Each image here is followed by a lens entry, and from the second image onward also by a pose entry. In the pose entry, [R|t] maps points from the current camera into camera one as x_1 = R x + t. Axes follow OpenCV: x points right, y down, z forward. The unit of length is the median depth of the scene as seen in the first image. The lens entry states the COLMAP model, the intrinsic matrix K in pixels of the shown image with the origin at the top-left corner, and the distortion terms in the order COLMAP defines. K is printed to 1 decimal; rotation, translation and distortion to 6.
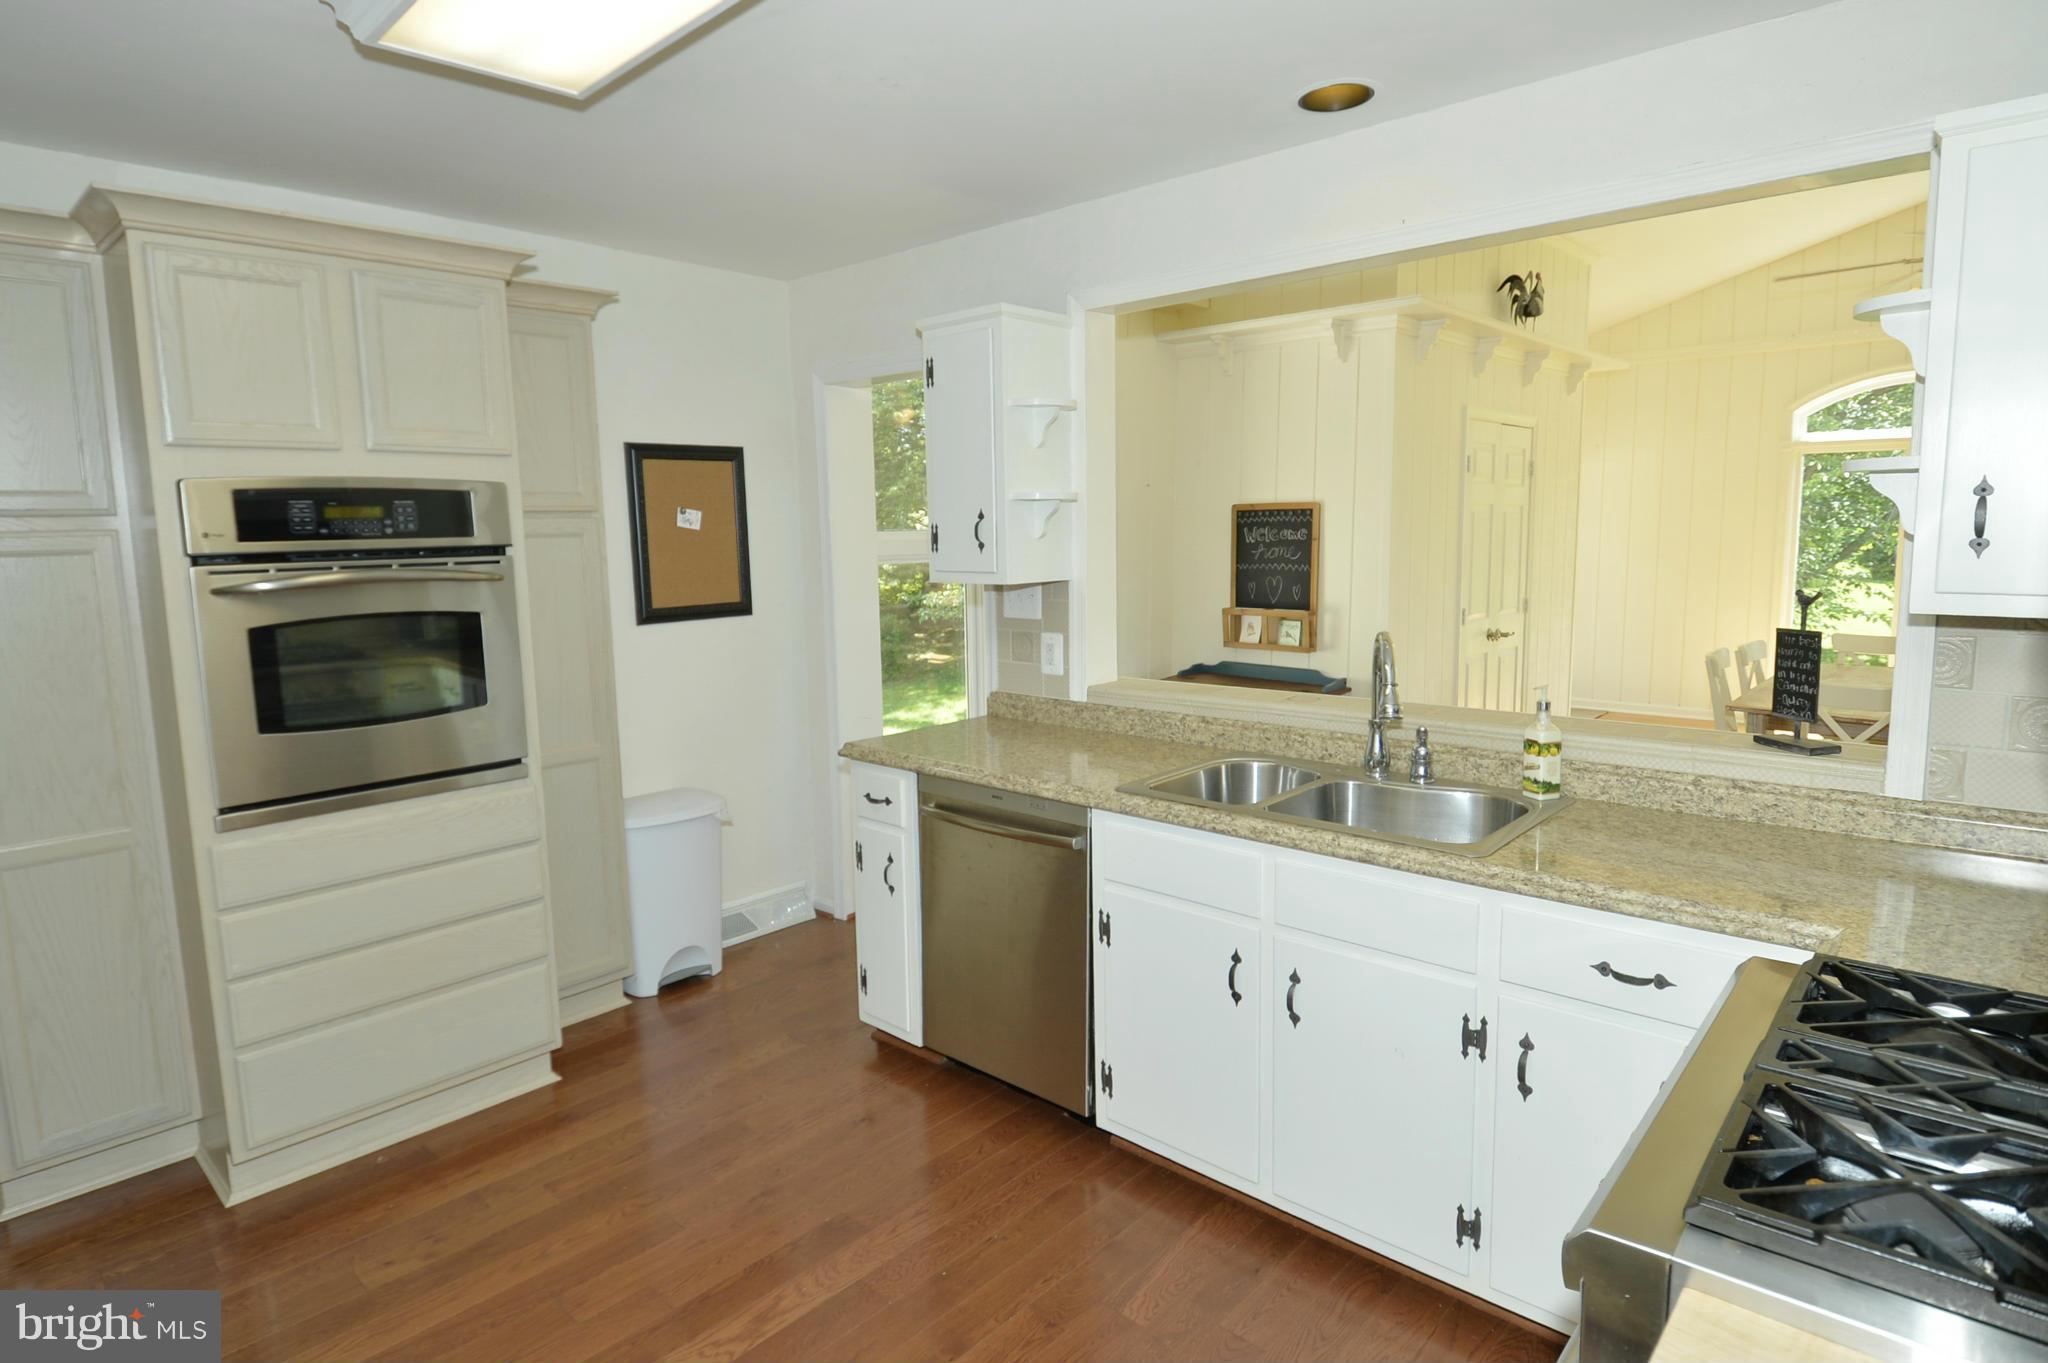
lens RADIAL K [[1094.7, 0, 1037.4], [0, 1094.7, 674.7], [0, 0, 1]] dist [0.002255, 0.000010]
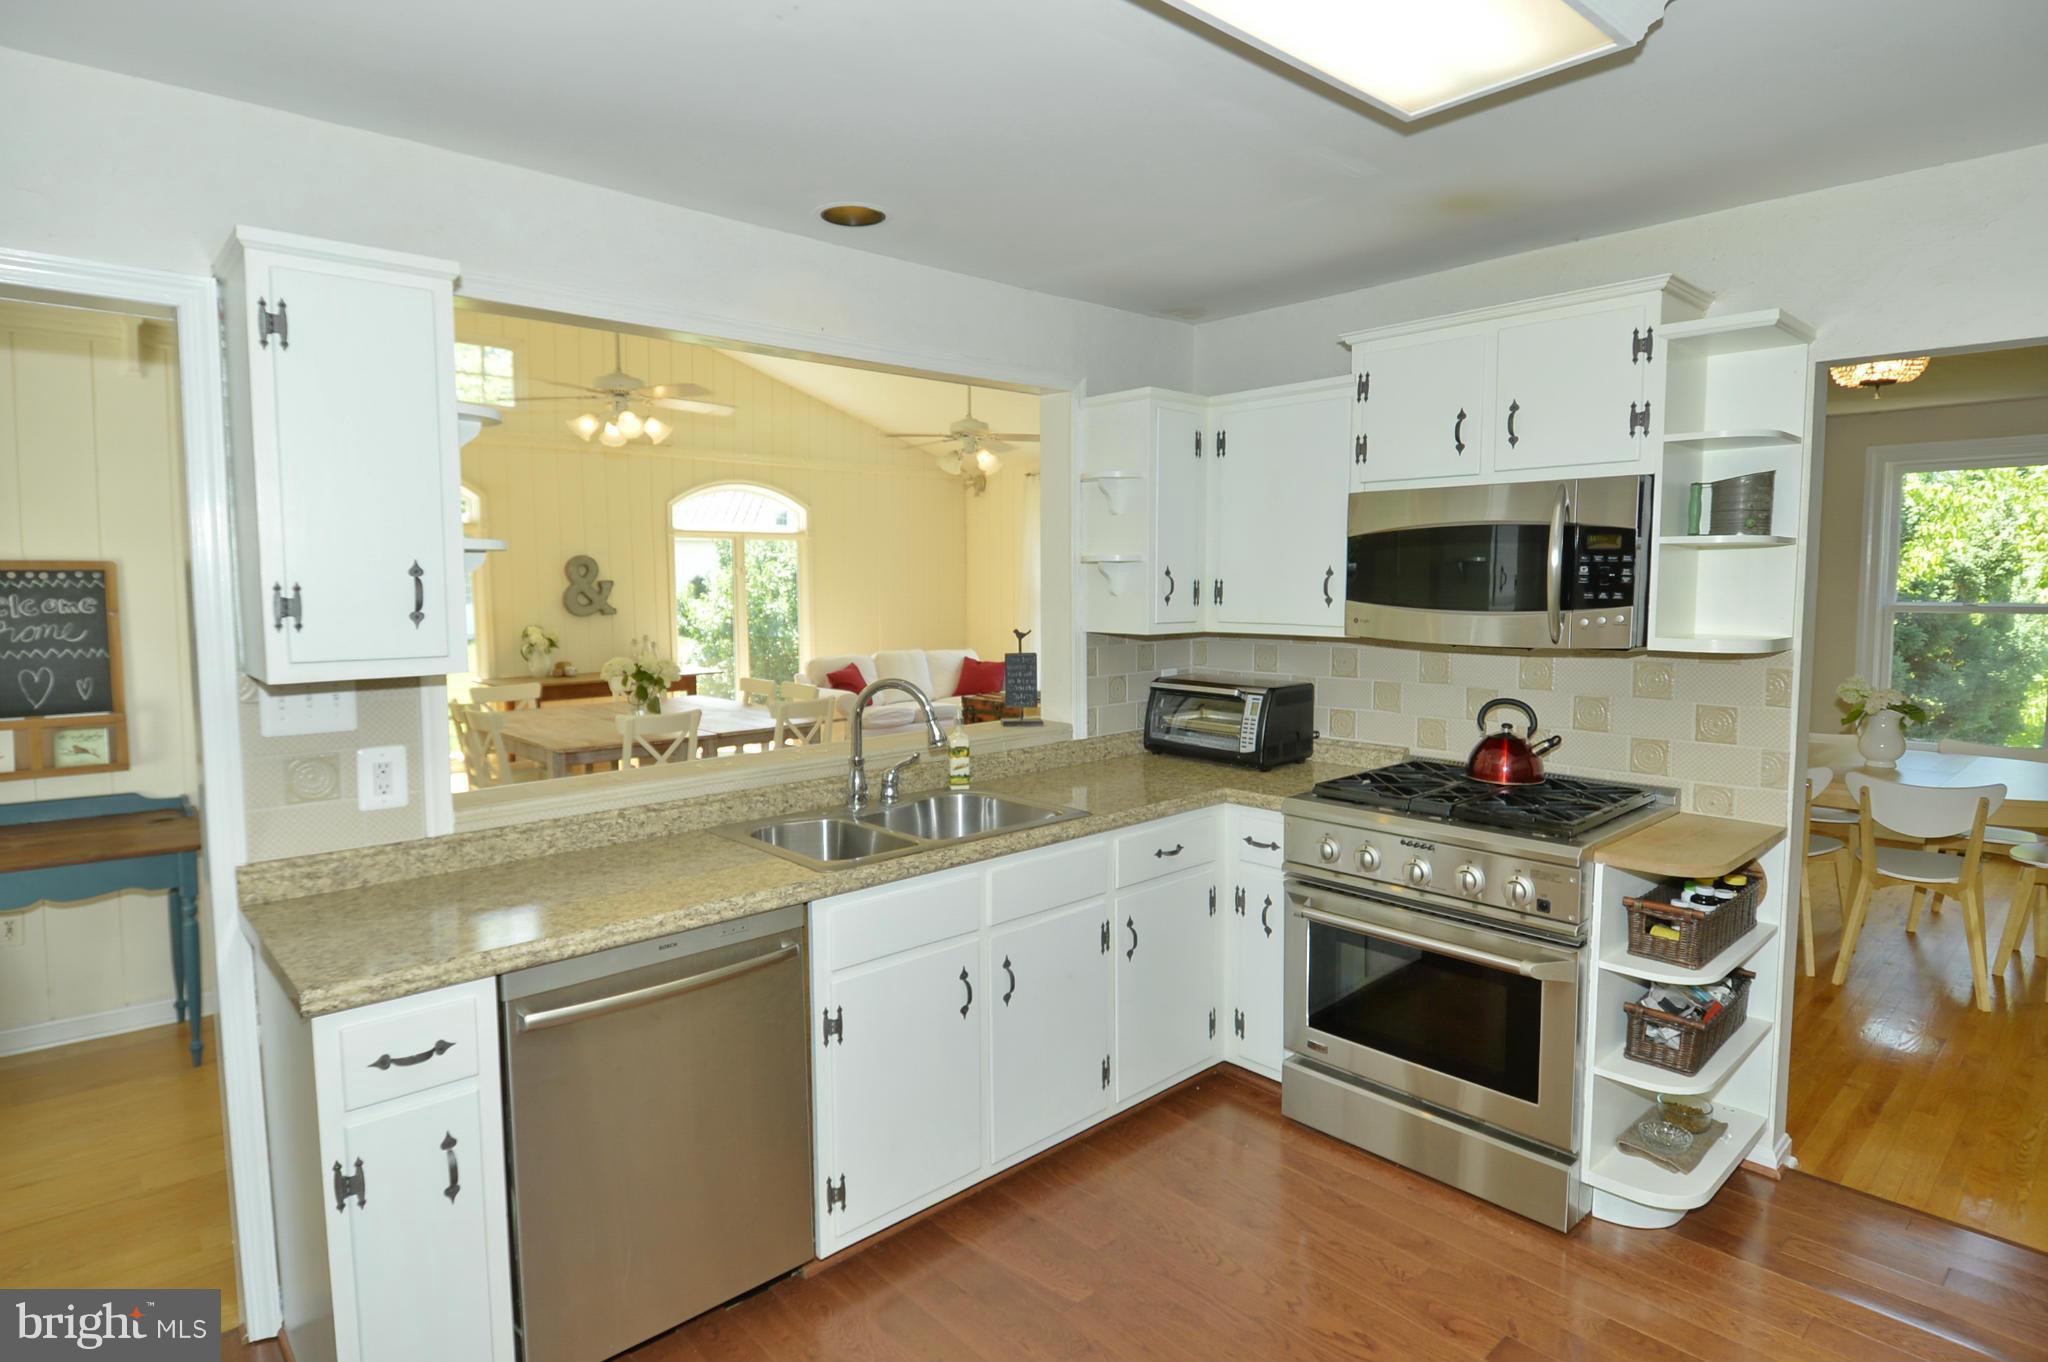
lens RADIAL K [[1094.7, 0, 1038.4], [0, 1094.7, 674.6], [0, 0, 1]] dist [0.002255, 0.000010]
pose [[0.073967, -0.063566, 0.995233, -0.569953], [0.134835, 0.989440, 0.053175, -0.057897], [-0.988104, 0.130259, 0.081757, 0.504560]]
